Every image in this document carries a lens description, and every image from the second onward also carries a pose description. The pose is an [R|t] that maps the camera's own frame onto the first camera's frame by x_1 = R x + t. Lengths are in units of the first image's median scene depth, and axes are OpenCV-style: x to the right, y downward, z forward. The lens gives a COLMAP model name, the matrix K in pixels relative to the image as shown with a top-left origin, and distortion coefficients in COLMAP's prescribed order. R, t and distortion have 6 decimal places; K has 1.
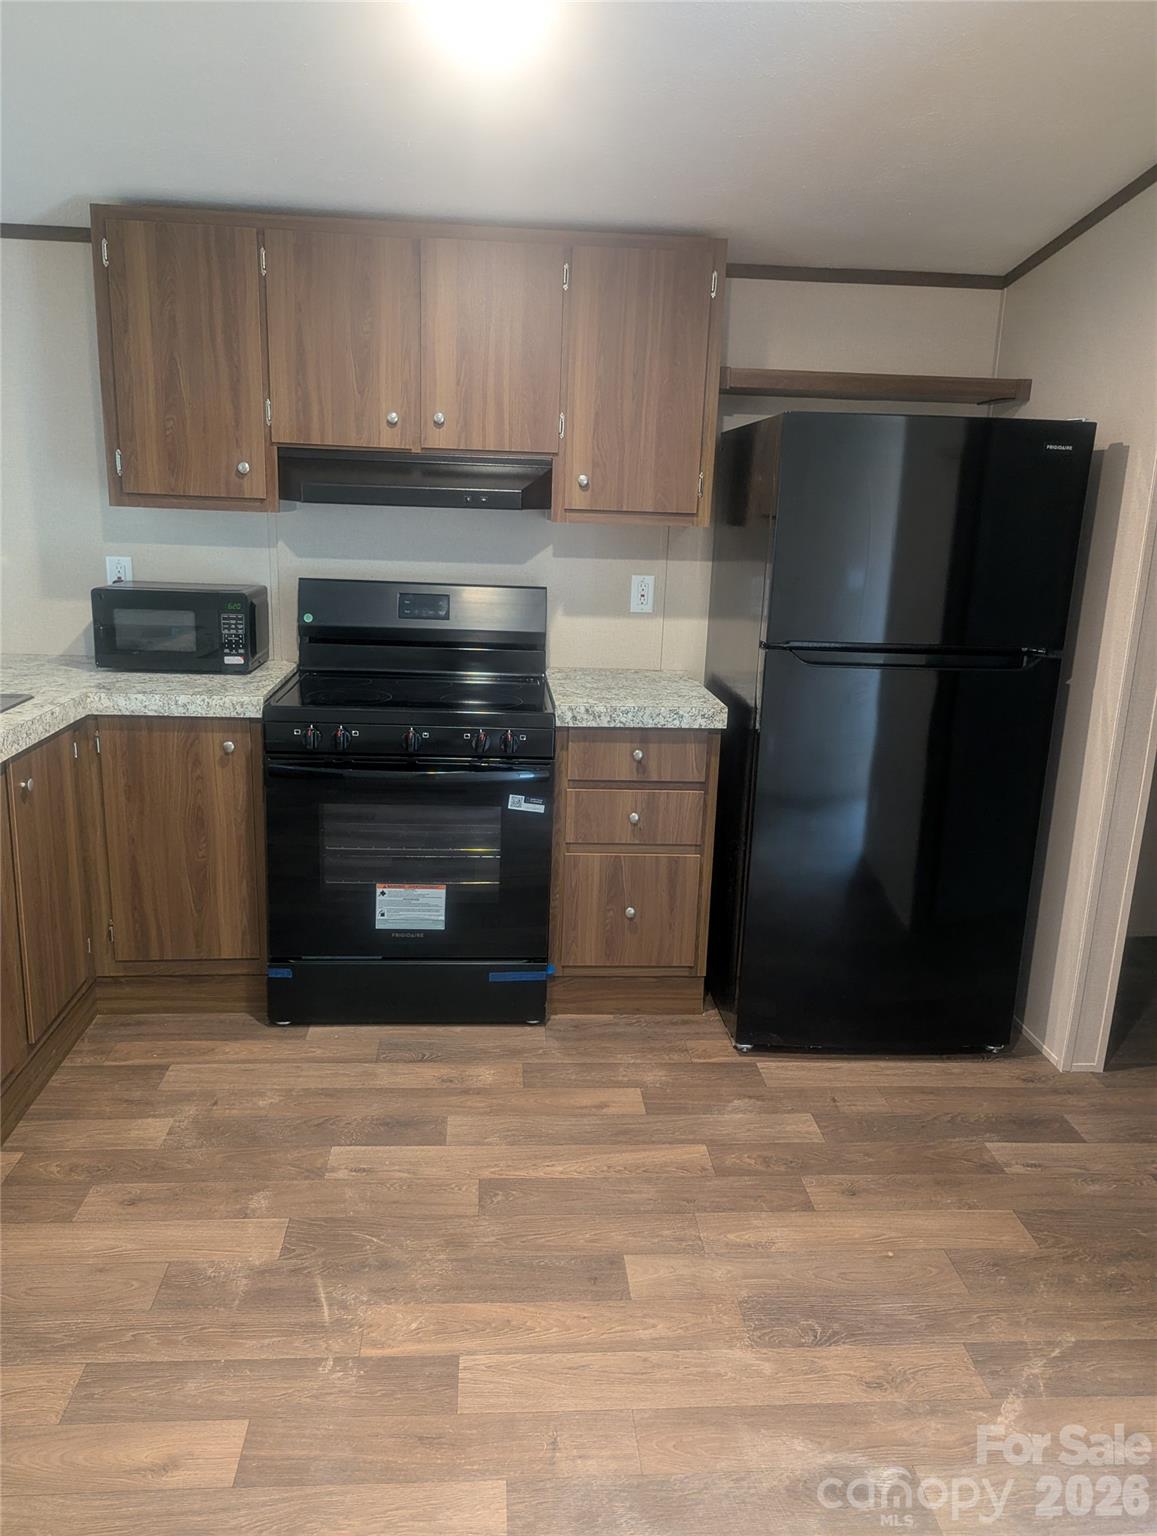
lens RADIAL K [[1074.3, 0, 567.0], [0, 1074.3, 745.7], [0, 0, 1]] dist [0.075678, -0.072773]
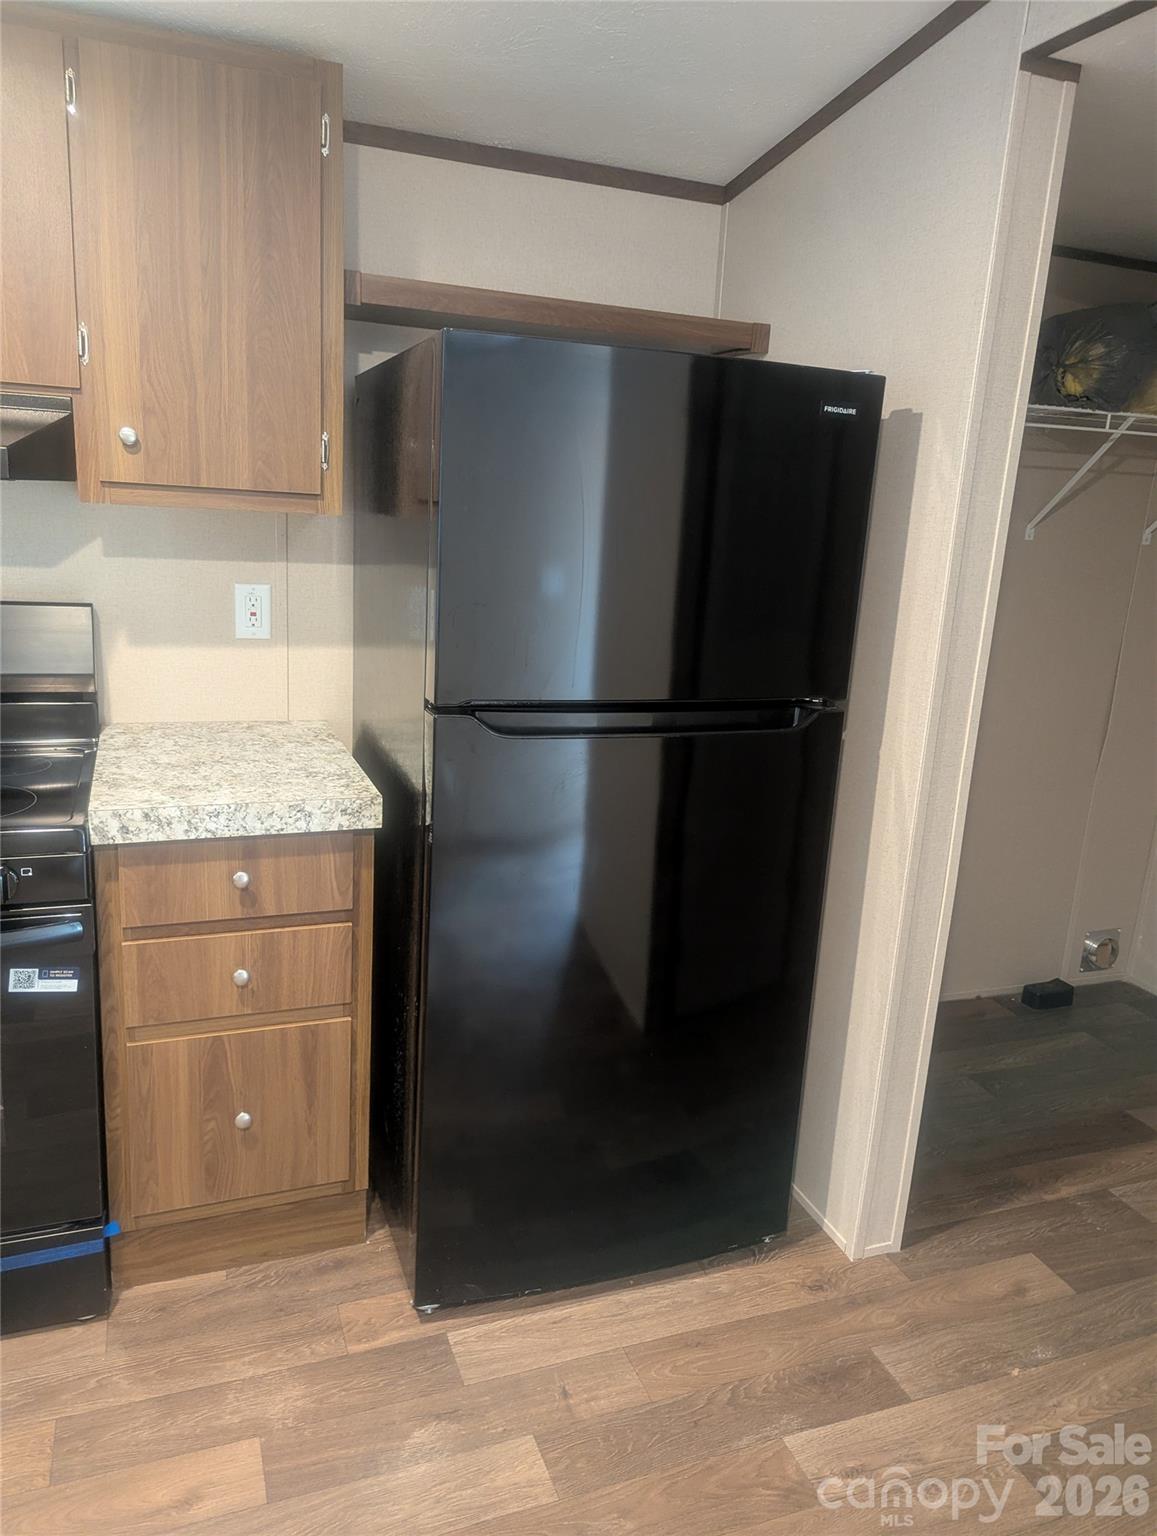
lens RADIAL K [[1074.3, 0, 567.0], [0, 1074.3, 745.7], [0, 0, 1]] dist [0.075678, -0.072773]
pose [[0.957057, -0.047158, 0.286037, 0.070190], [0.043229, 0.998864, 0.020039, -0.072010], [-0.286657, -0.006813, 0.958009, 0.338469]]
